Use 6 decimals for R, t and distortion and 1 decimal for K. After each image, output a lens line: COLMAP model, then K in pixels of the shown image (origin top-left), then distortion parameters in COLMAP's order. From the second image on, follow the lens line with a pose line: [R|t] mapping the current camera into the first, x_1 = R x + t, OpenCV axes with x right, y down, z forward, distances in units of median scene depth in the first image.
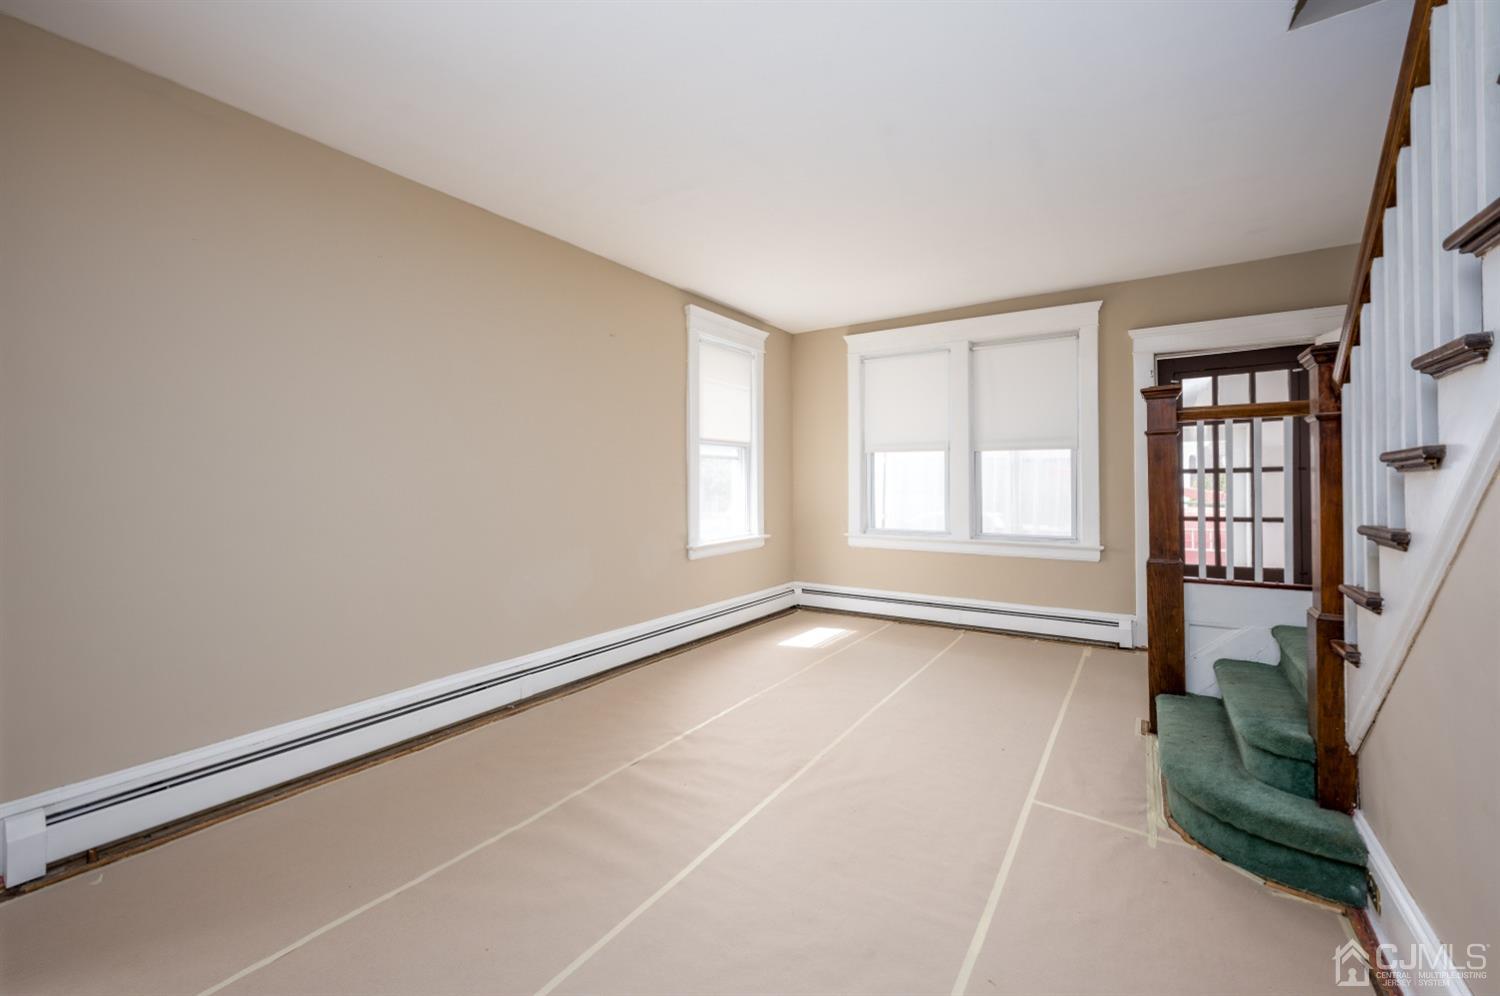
lens RADIAL K [[596.0, 0, 755.2], [0, 596.0, 477.6], [0, 0, 1]] dist [0.000060, 0.000112]
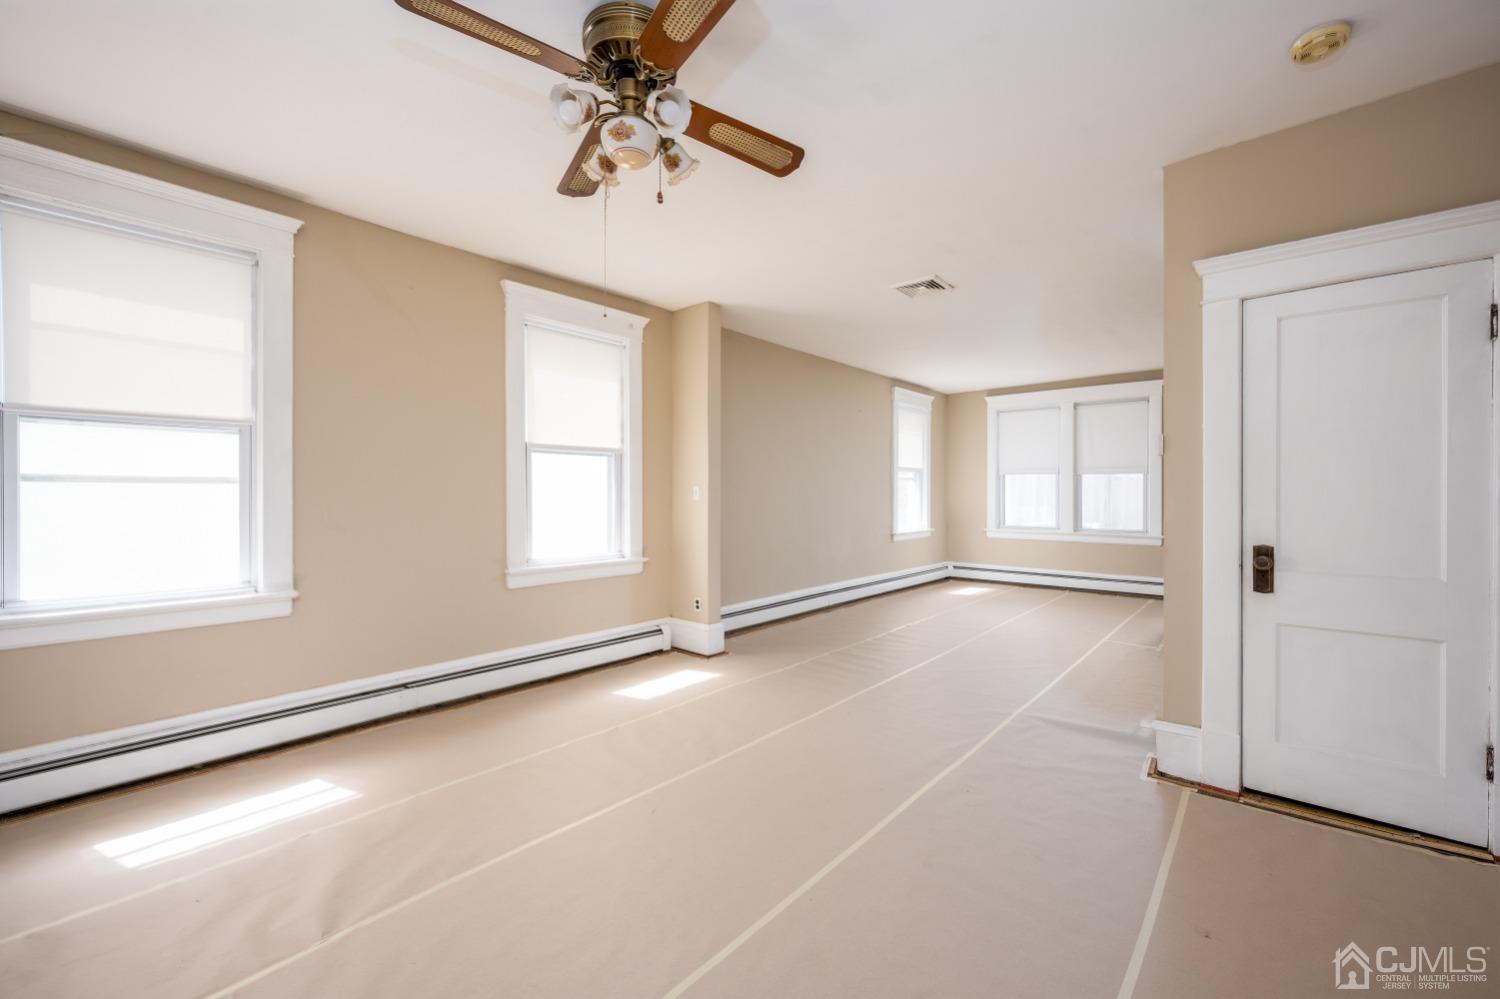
lens RADIAL K [[607.6, 0, 750.0], [0, 607.6, 499.5], [0, 0, 1]] dist [-0.001203, -0.000058]
pose [[0.991204, 0.003600, -0.132291, -0.256778], [-0.001833, 0.999908, 0.013472, 0.000354], [0.132327, -0.013111, 0.991119, -0.655517]]
